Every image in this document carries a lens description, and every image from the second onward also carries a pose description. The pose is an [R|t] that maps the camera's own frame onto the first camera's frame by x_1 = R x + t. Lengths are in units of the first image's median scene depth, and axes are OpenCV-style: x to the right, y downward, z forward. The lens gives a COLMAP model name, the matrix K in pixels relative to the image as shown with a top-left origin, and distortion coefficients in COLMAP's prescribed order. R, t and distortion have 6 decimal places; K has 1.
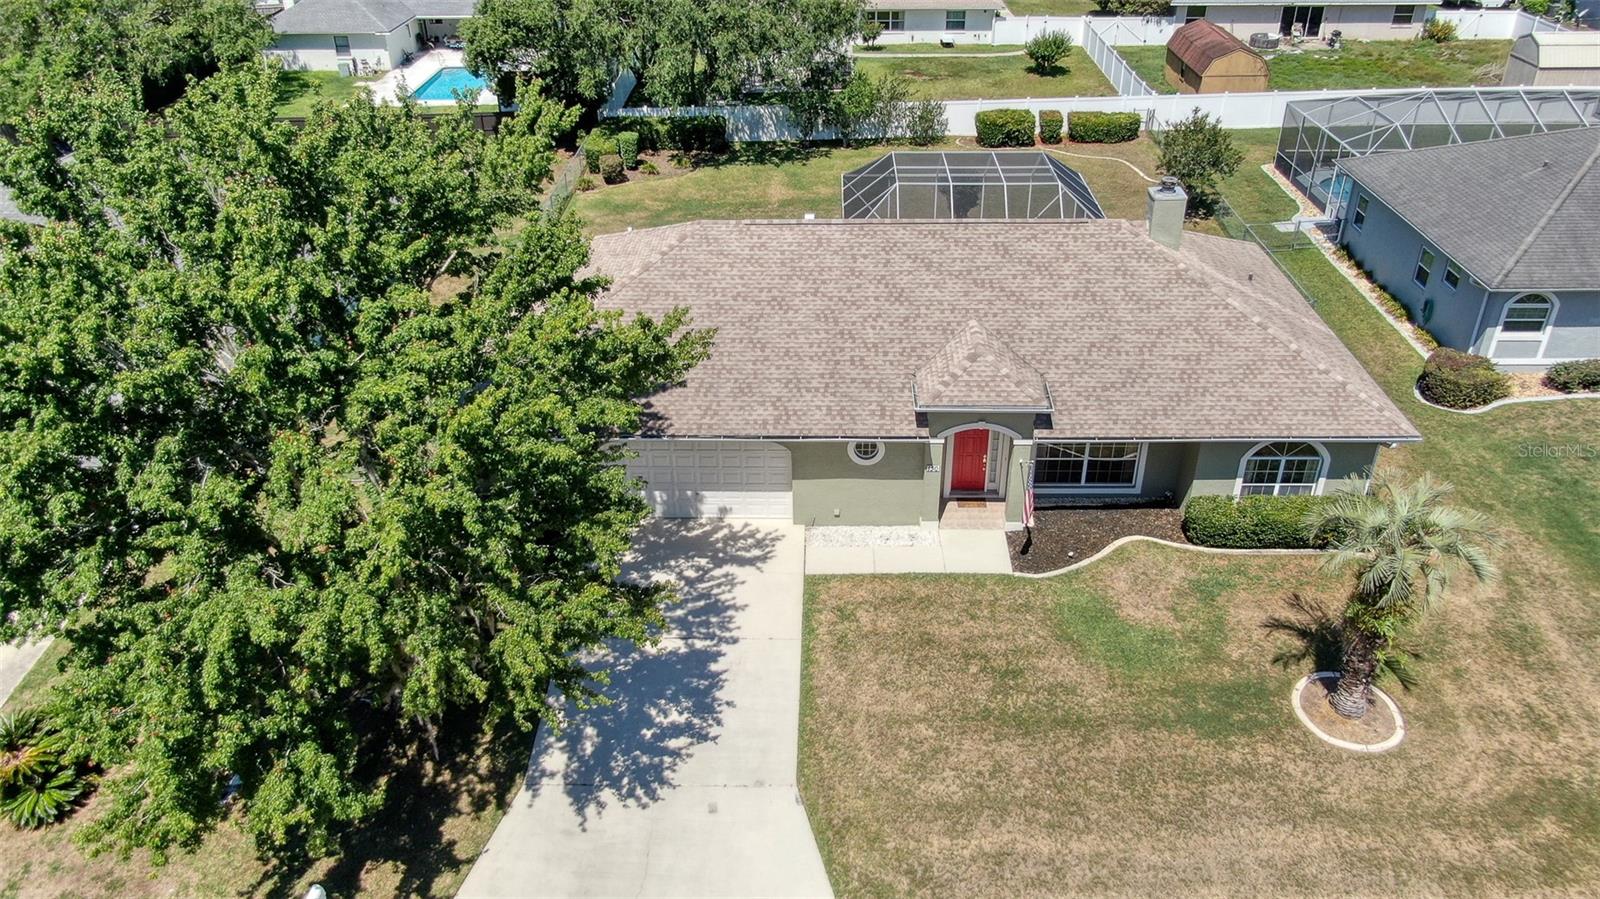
lens RADIAL K [[1163.4, 0, 800.0], [0, 1163.4, 449.5], [0, 0, 1]] dist [-0.011175, -0.002111]
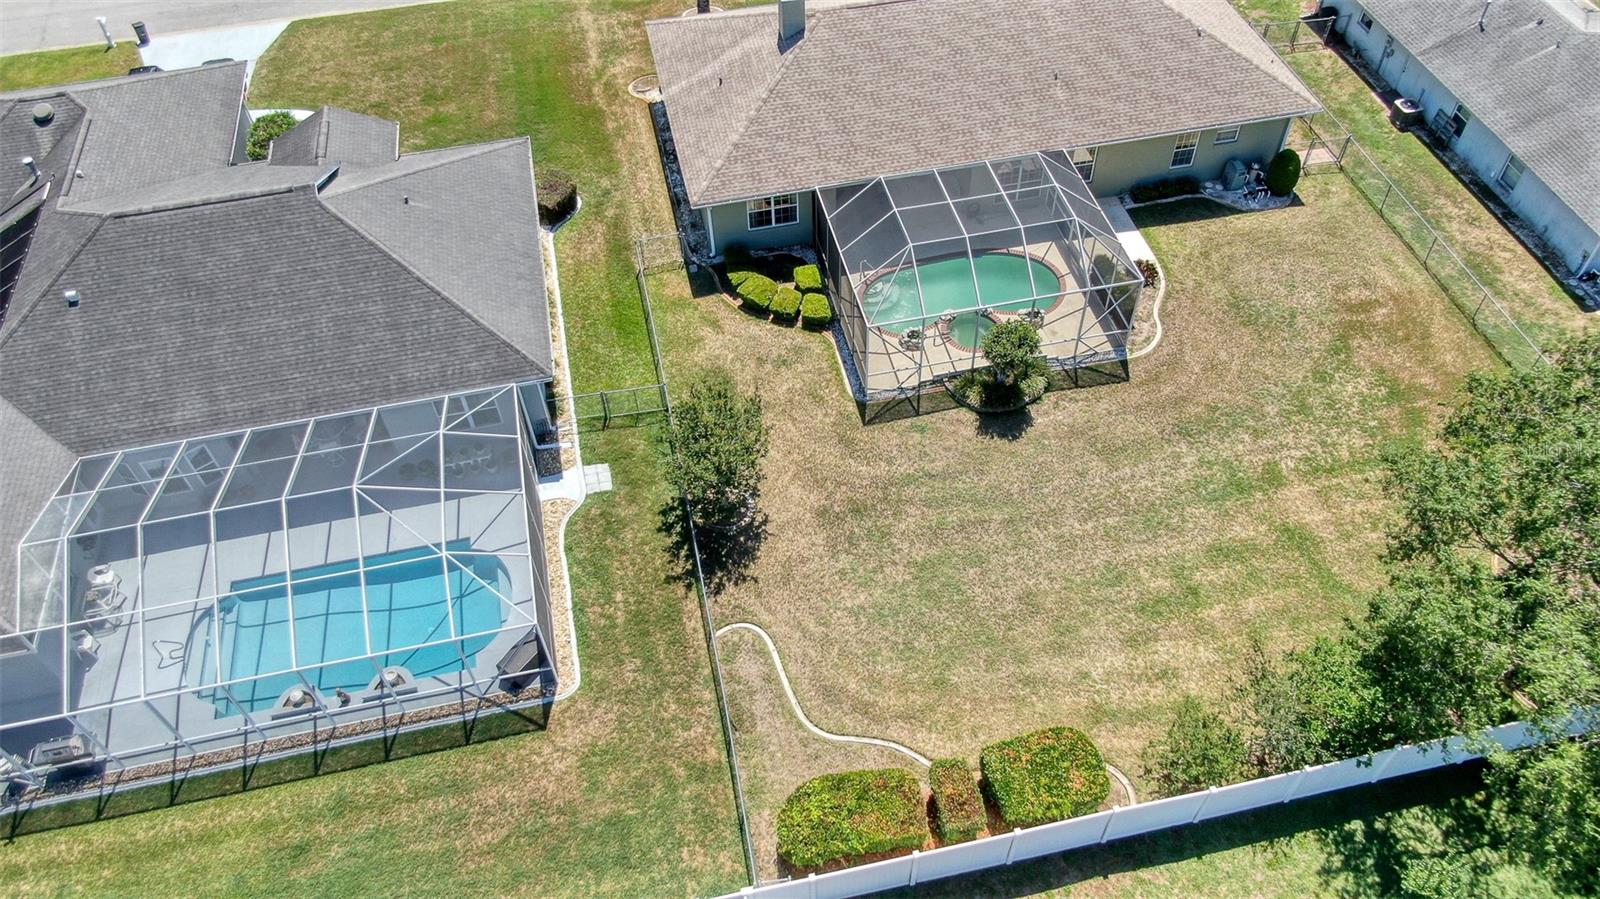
lens RADIAL K [[1163.4, 0, 800.0], [0, 1163.4, 449.5], [0, 0, 1]] dist [-0.011175, -0.002111]
pose [[-0.972103, 0.199594, -0.123196, 0.708383], [-0.091469, 0.161063, 0.982696, -1.745962], [0.215982, 0.966551, -0.138313, 2.068162]]
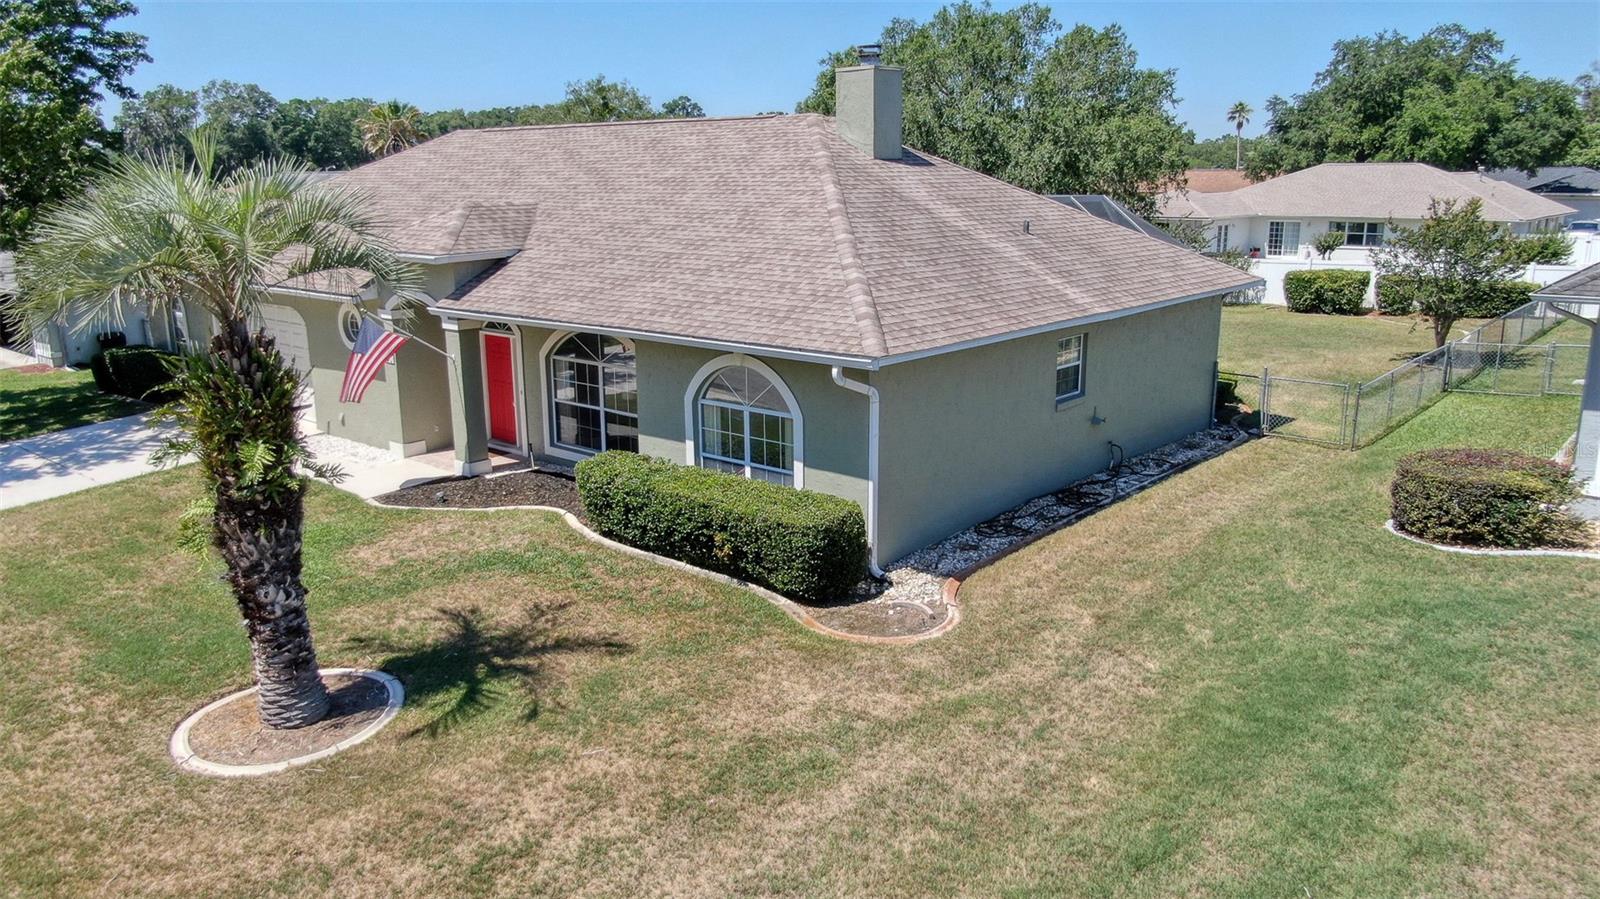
lens RADIAL K [[1163.4, 0, 800.0], [0, 1163.4, 449.5], [0, 0, 1]] dist [-0.011175, -0.002111]
pose [[0.761558, 0.152961, -0.629788, 0.869062], [-0.337643, 0.923097, -0.184089, 0.129541], [0.553197, 0.352838, 0.754638, 0.666773]]
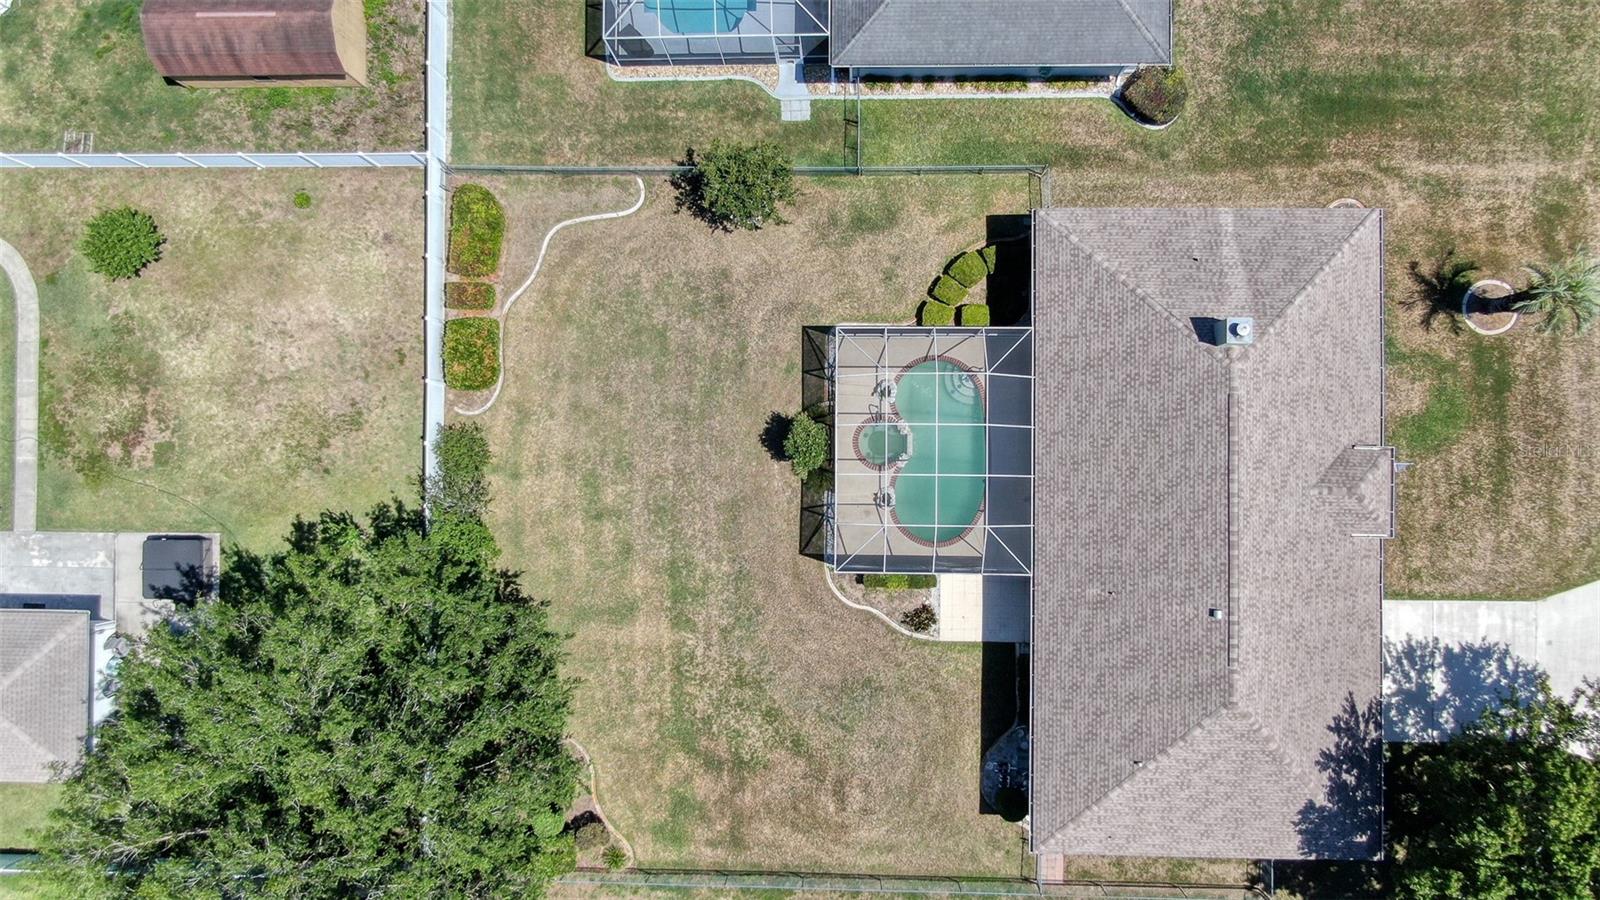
lens RADIAL K [[1163.4, 0, 800.0], [0, 1163.4, 450.0], [0, 0, 1]] dist [-0.011175, -0.002111]
pose [[-0.012385, -0.999396, 0.032483, 0.182568], [0.562172, 0.019906, 0.826781, -1.816544], [-0.826927, 0.028500, 0.561586, 0.823058]]
